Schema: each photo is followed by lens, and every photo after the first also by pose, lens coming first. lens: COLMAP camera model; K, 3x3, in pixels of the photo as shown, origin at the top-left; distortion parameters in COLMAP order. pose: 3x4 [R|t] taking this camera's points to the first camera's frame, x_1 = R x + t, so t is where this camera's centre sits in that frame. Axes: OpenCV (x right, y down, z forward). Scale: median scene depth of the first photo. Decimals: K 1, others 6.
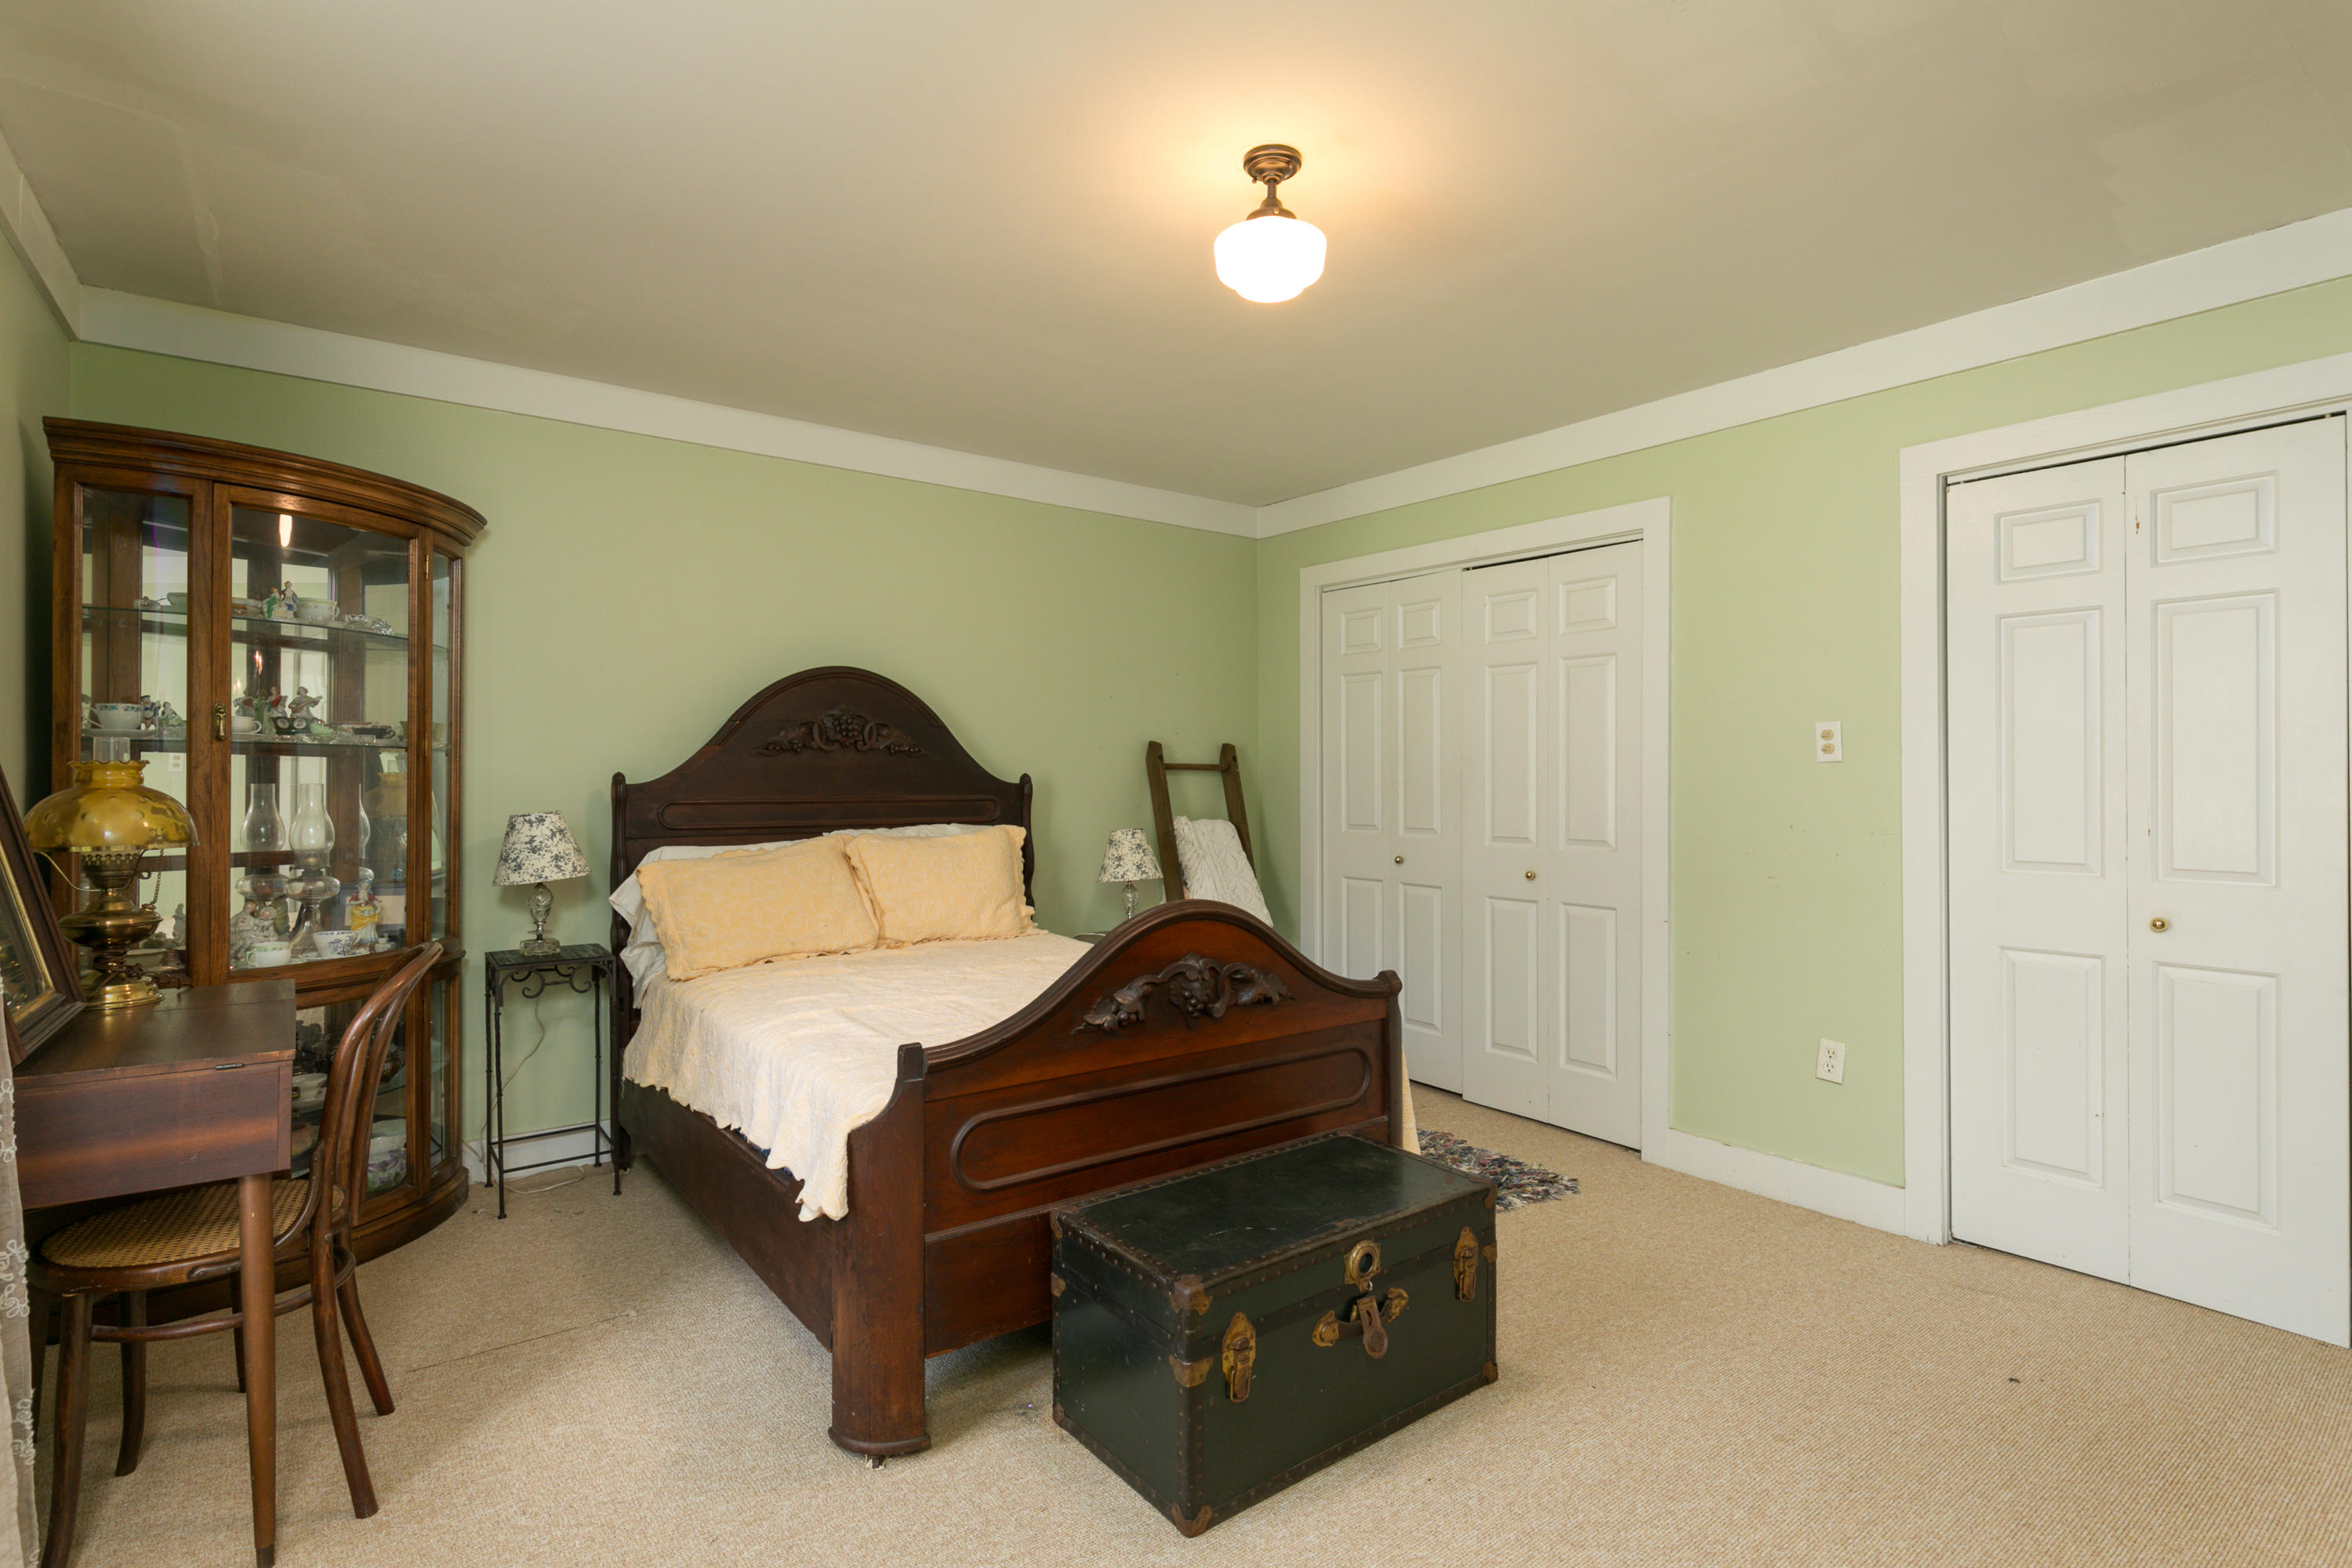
lens RADIAL K [[1187.9, 0, 1177.8], [0, 1187.9, 779.7], [0, 0, 1]] dist [-0.000958, -0.001127]
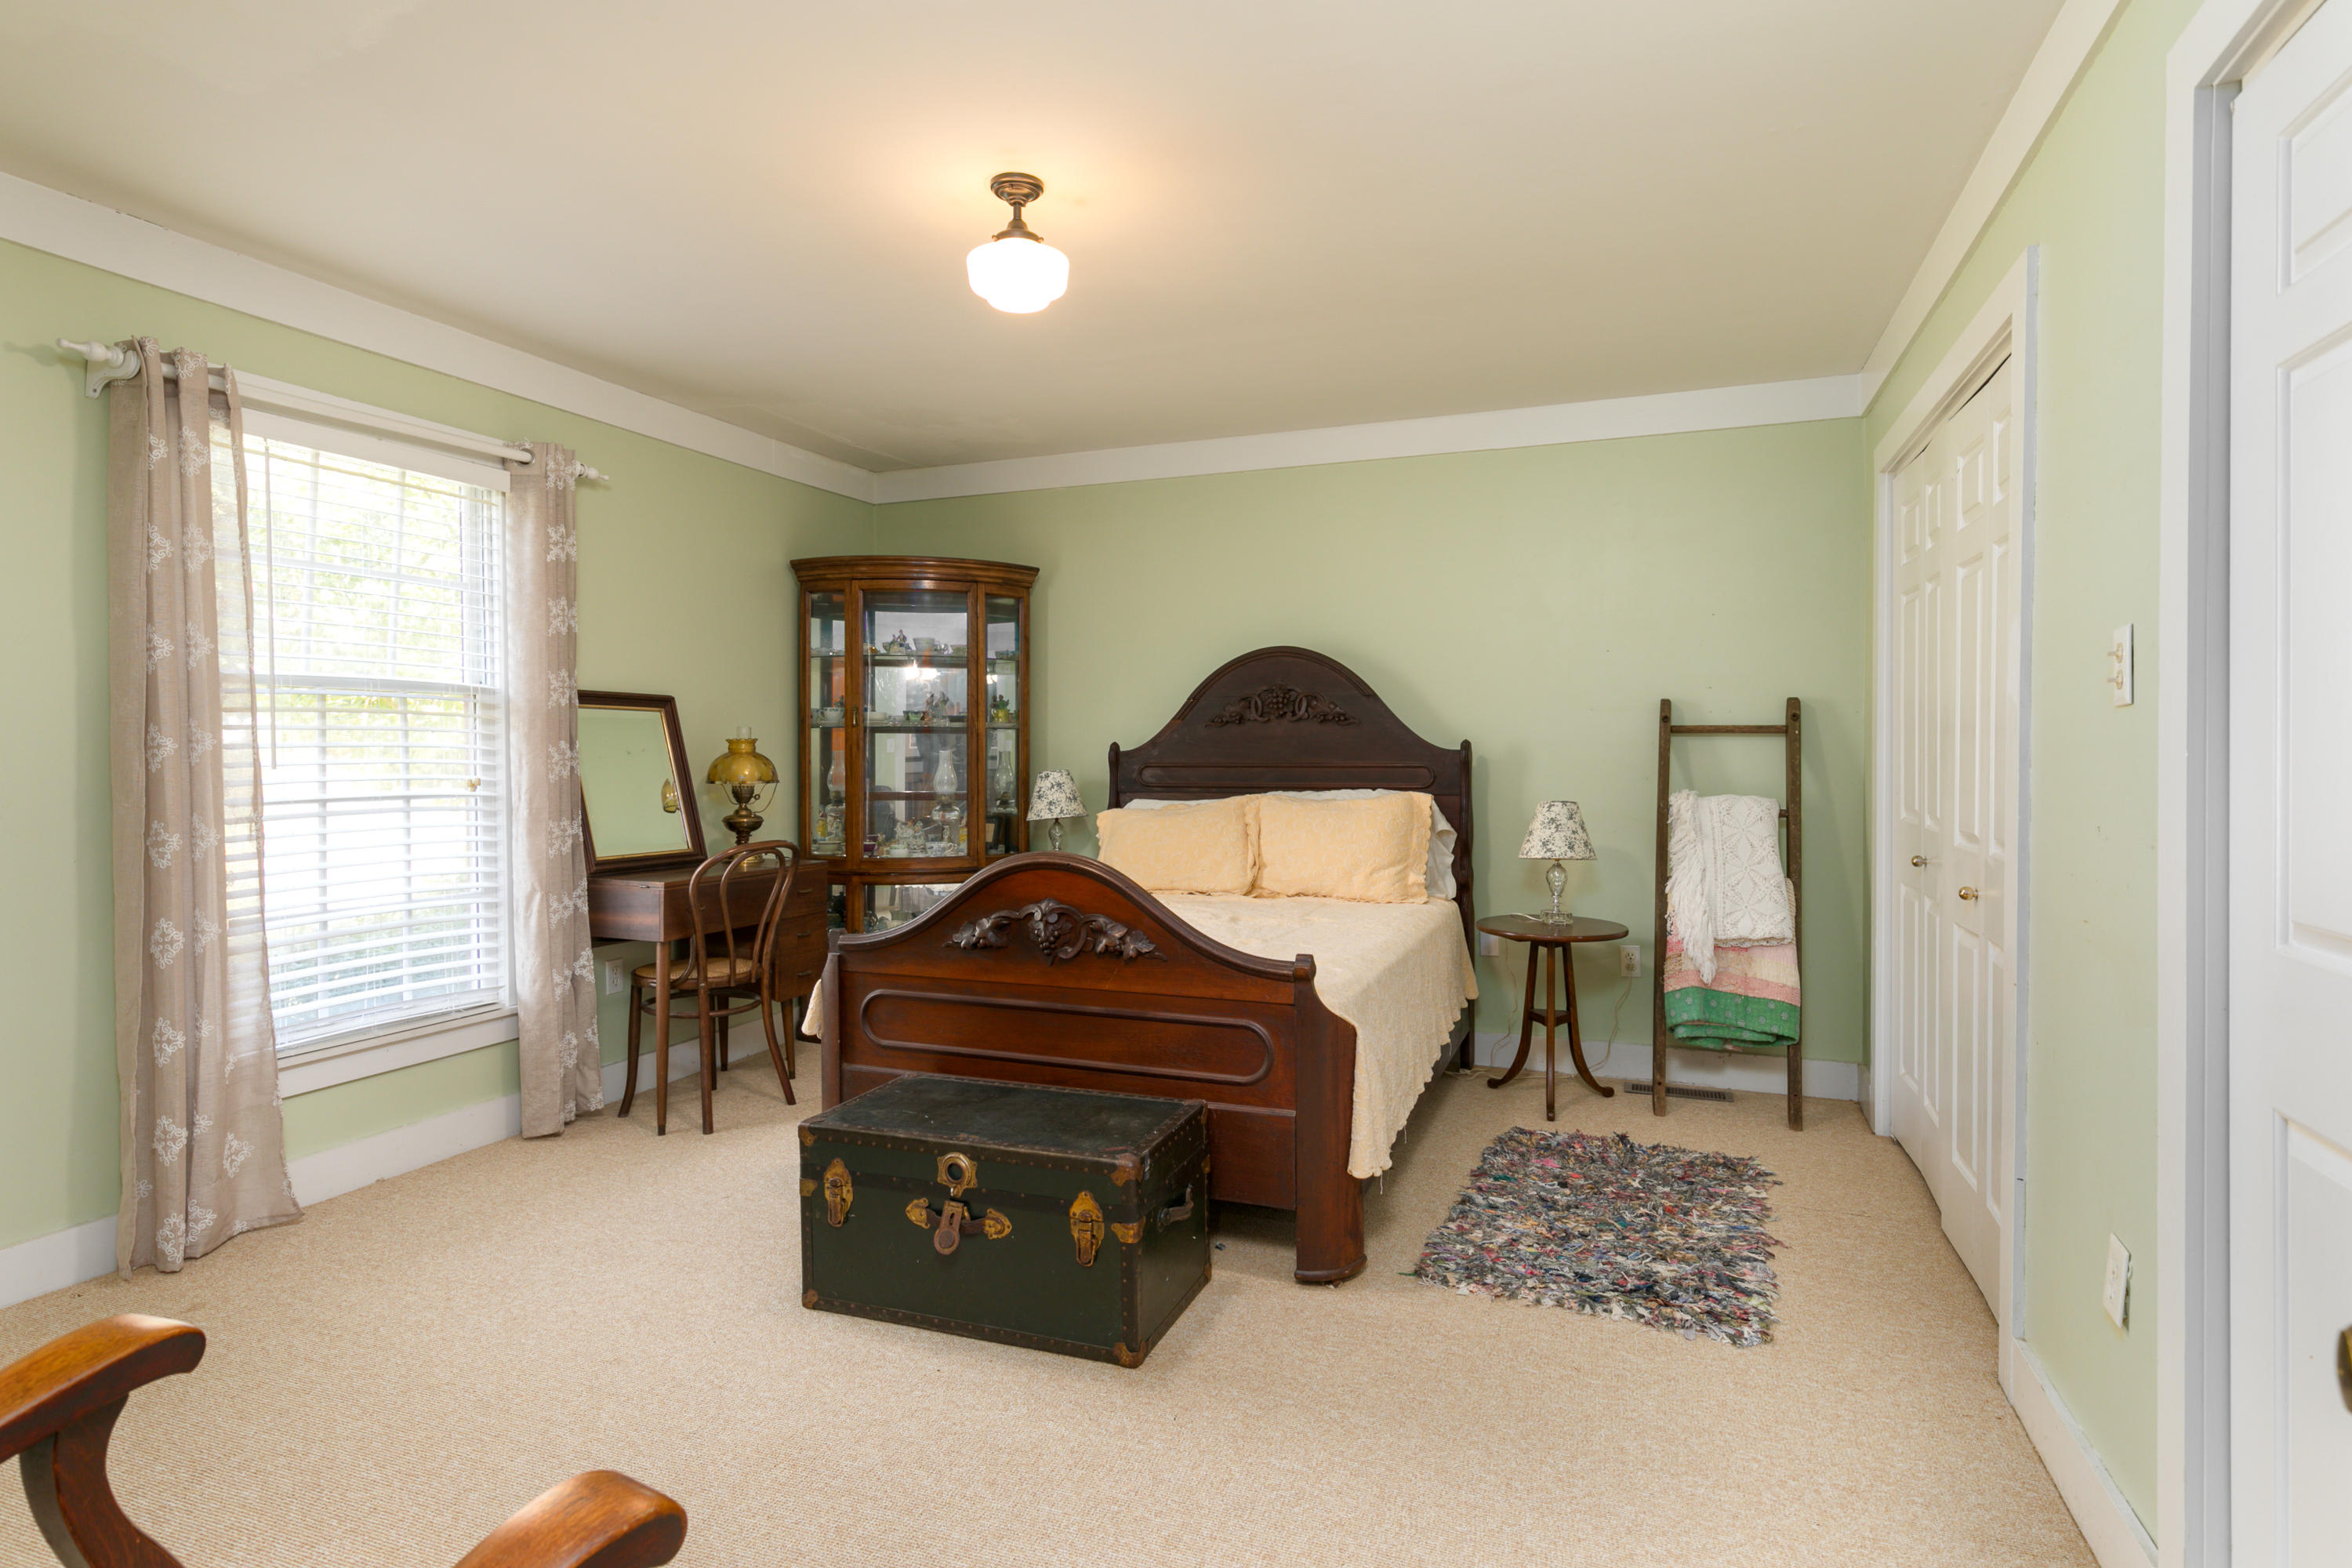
lens RADIAL K [[1255.1, 0, 1178.0], [0, 1255.1, 776.2], [0, 0, 1]] dist [0.003720, 0.000133]
pose [[0.498373, 0.015326, -0.866827, 0.845999], [0.003241, 0.999804, 0.019541, 0.004865], [0.866957, -0.012548, 0.498226, 0.387328]]
